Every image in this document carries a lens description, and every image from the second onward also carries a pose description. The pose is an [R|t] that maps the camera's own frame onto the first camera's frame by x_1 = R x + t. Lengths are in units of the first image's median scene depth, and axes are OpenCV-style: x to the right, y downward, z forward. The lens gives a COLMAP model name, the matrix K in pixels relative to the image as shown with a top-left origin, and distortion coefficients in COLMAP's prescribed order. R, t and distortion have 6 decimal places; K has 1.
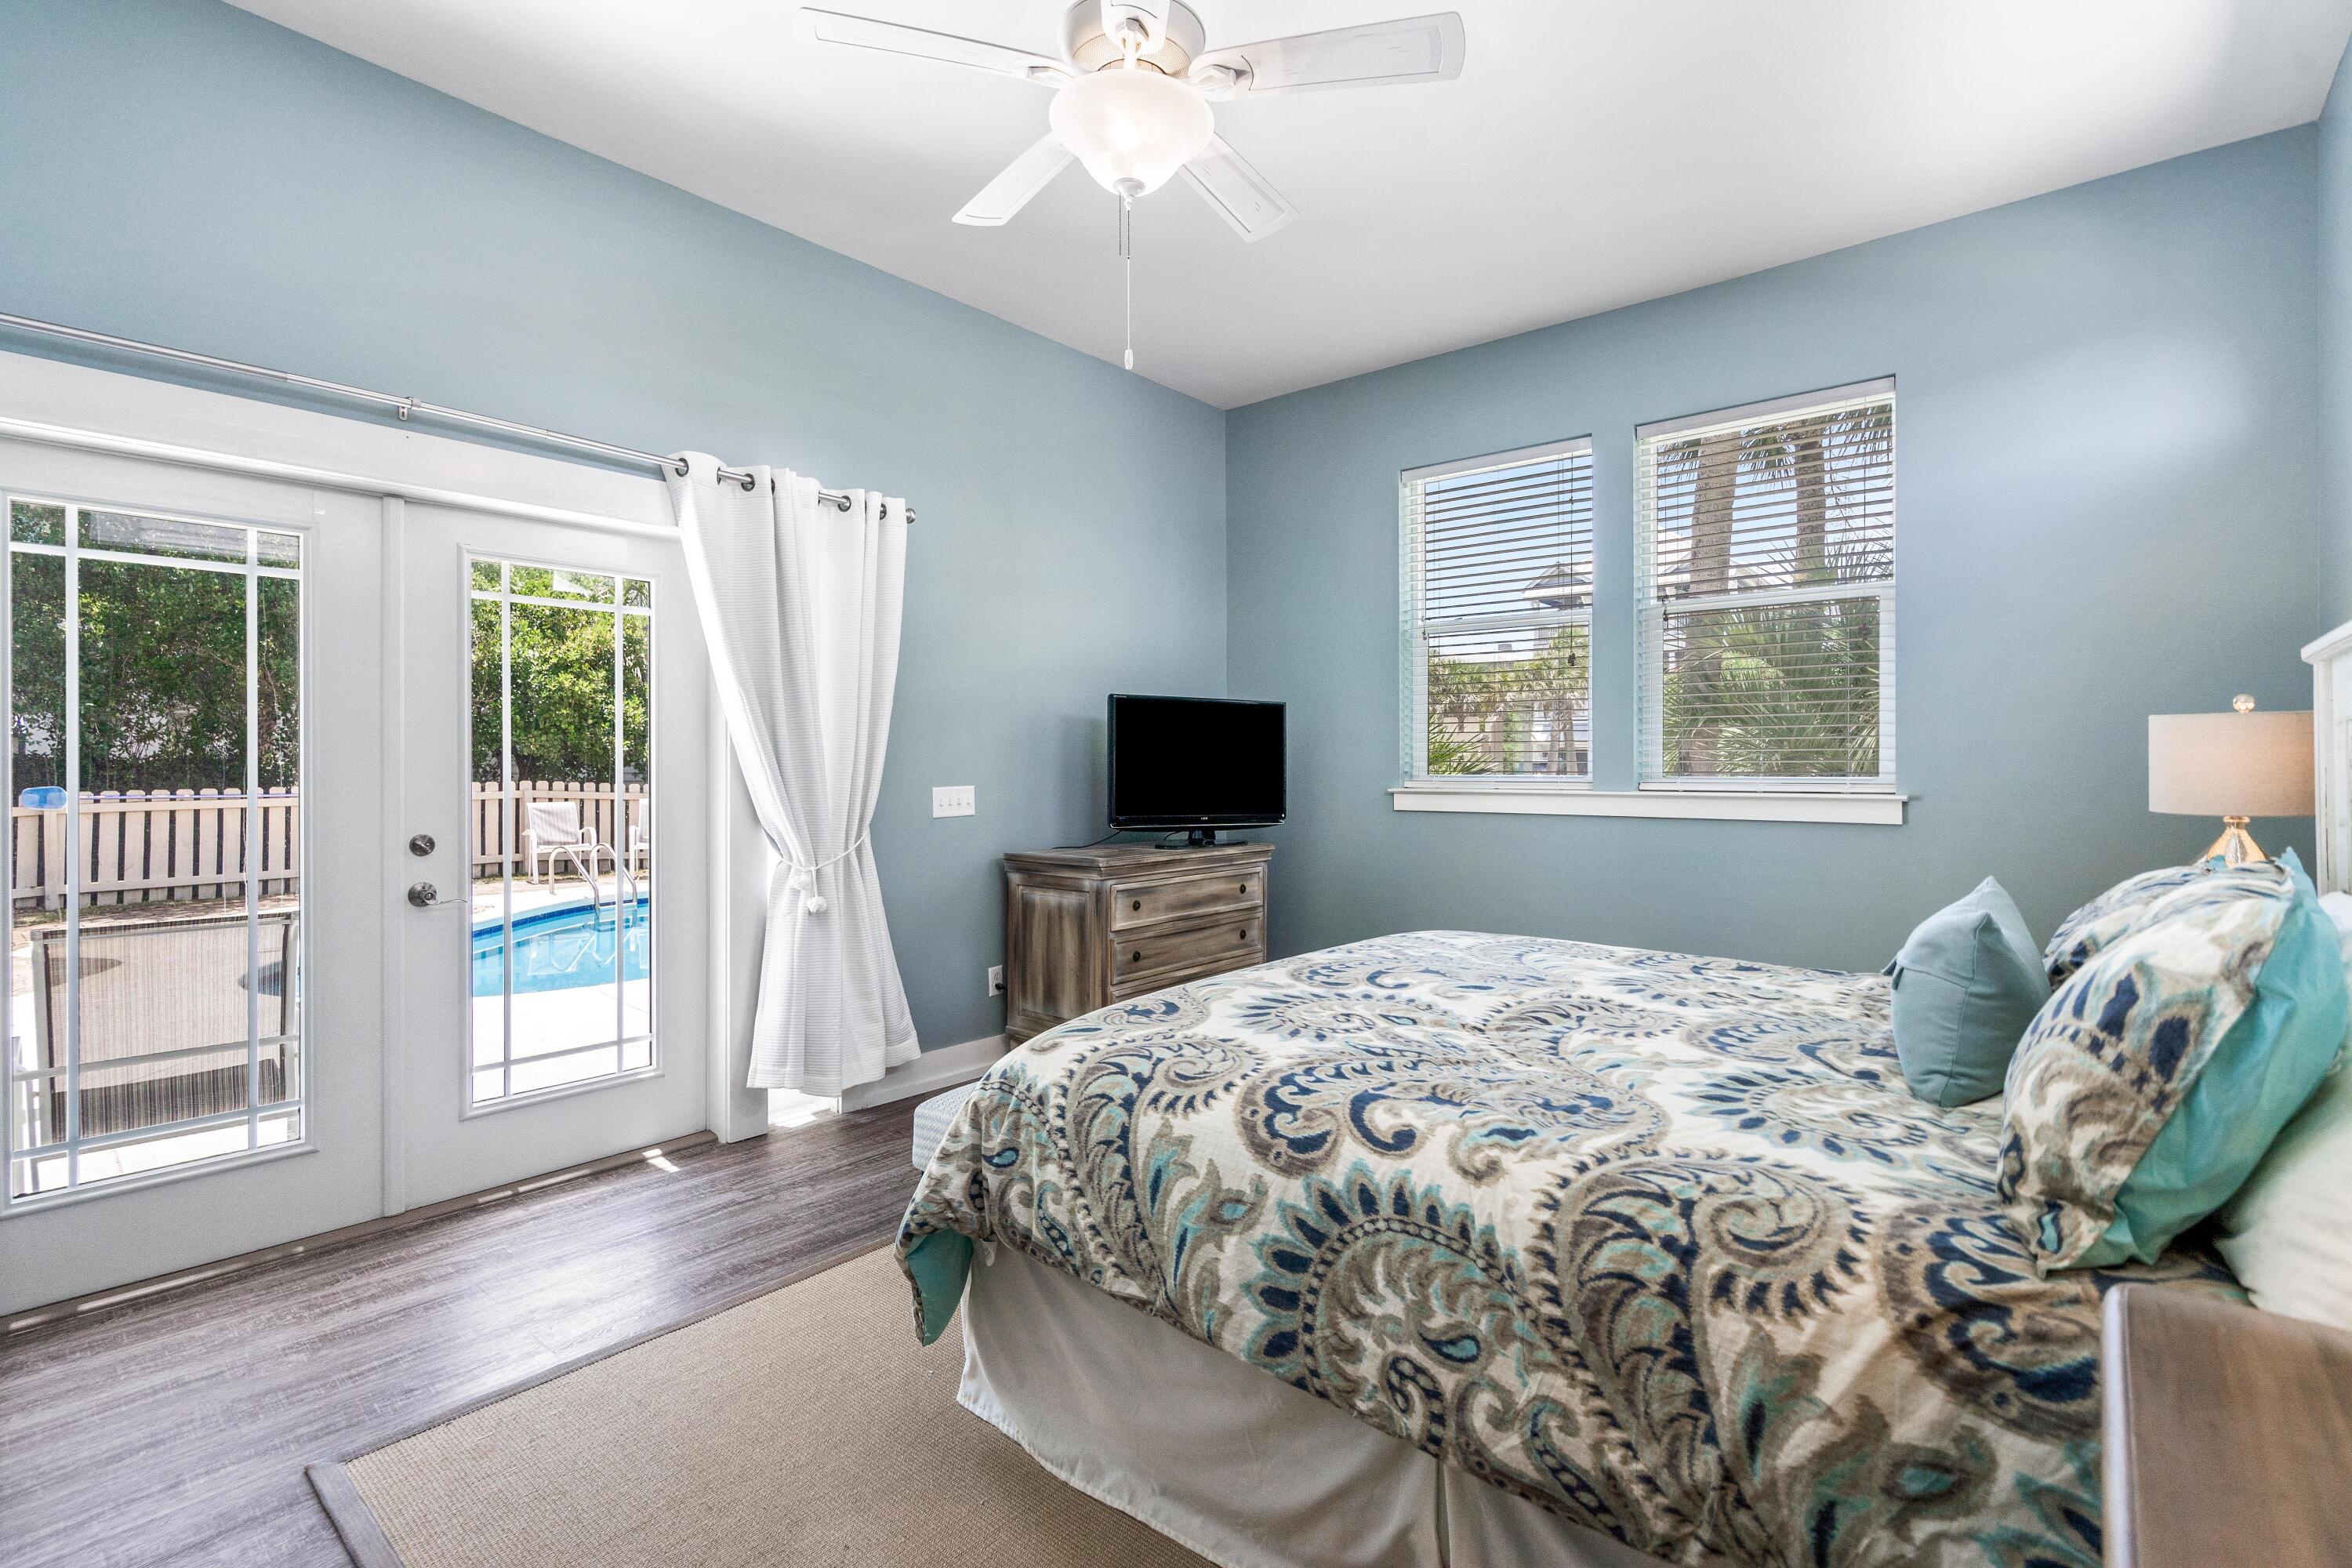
lens RADIAL K [[1107.7, 0, 1161.2], [0, 1107.7, 774.9], [0, 0, 1]] dist [-0.000376, 0.000271]
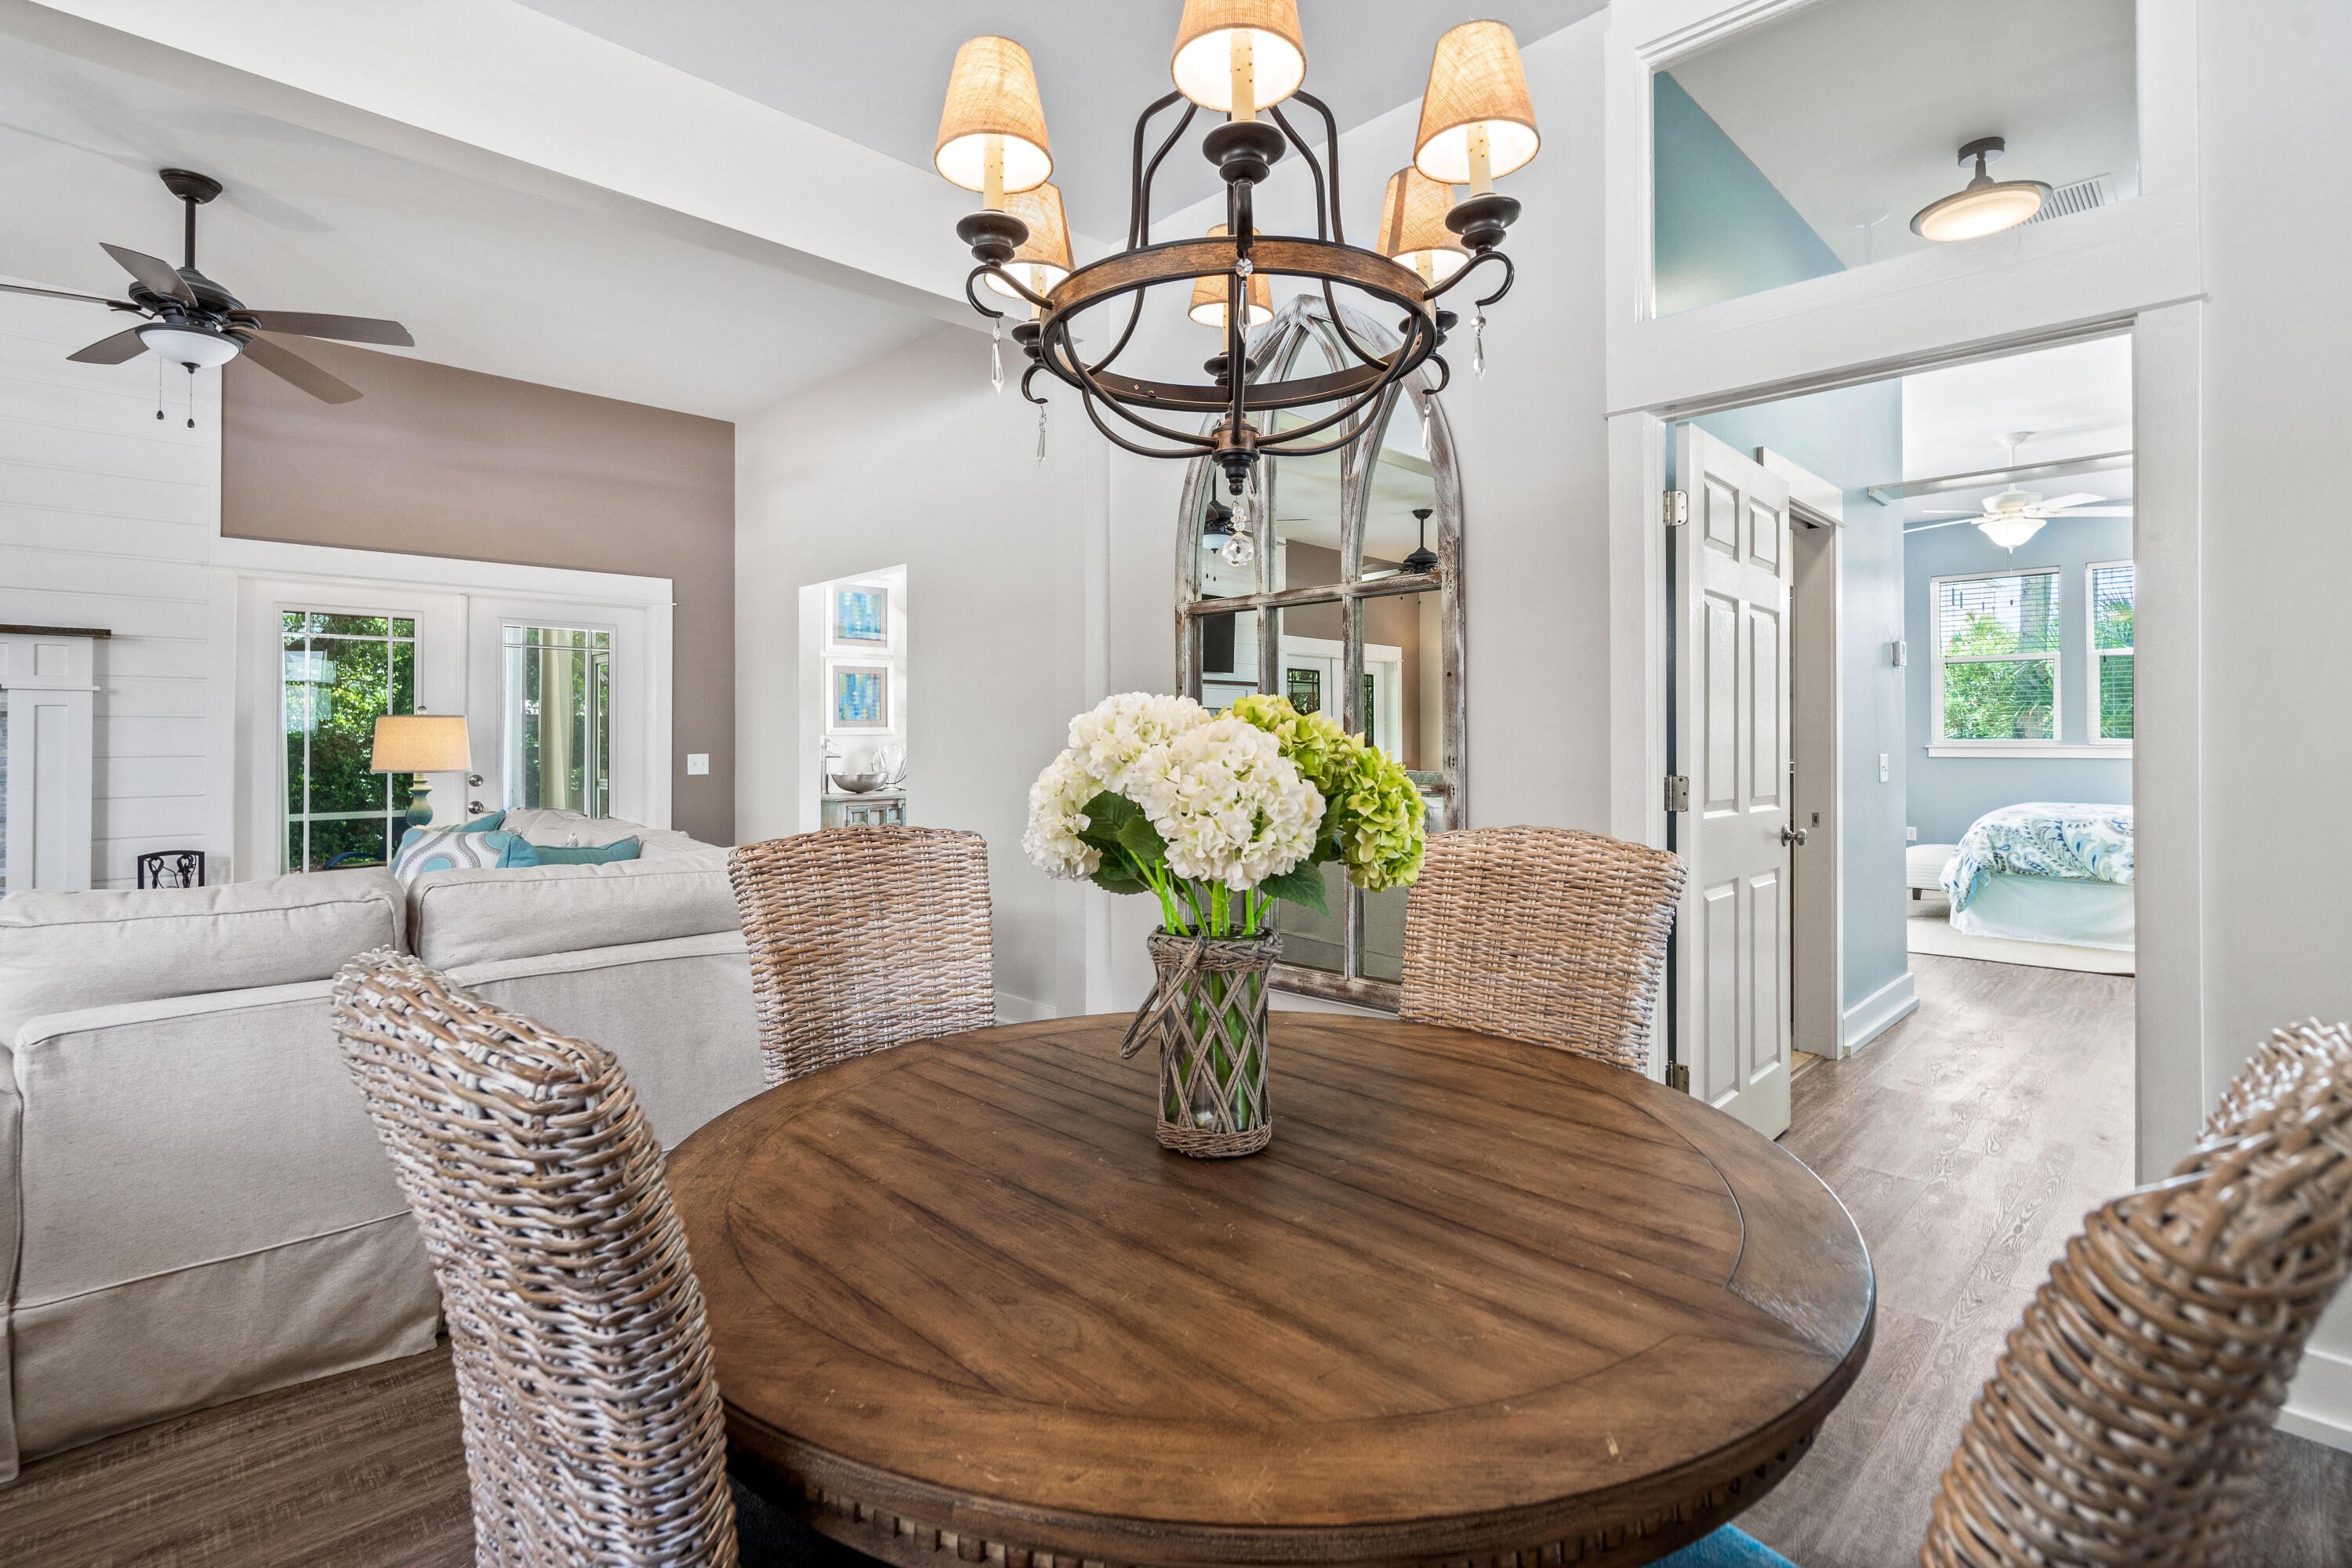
lens RADIAL K [[1092.2, 0, 1146.2], [0, 1092.2, 731.5], [0, 0, 1]] dist [-0.004460, -0.000543]
pose [[0.995058, -0.002913, -0.099250, -3.171926], [0.001541, 0.999902, -0.013894, 0.038810], [0.099281, 0.013673, 0.994966, -3.383730]]
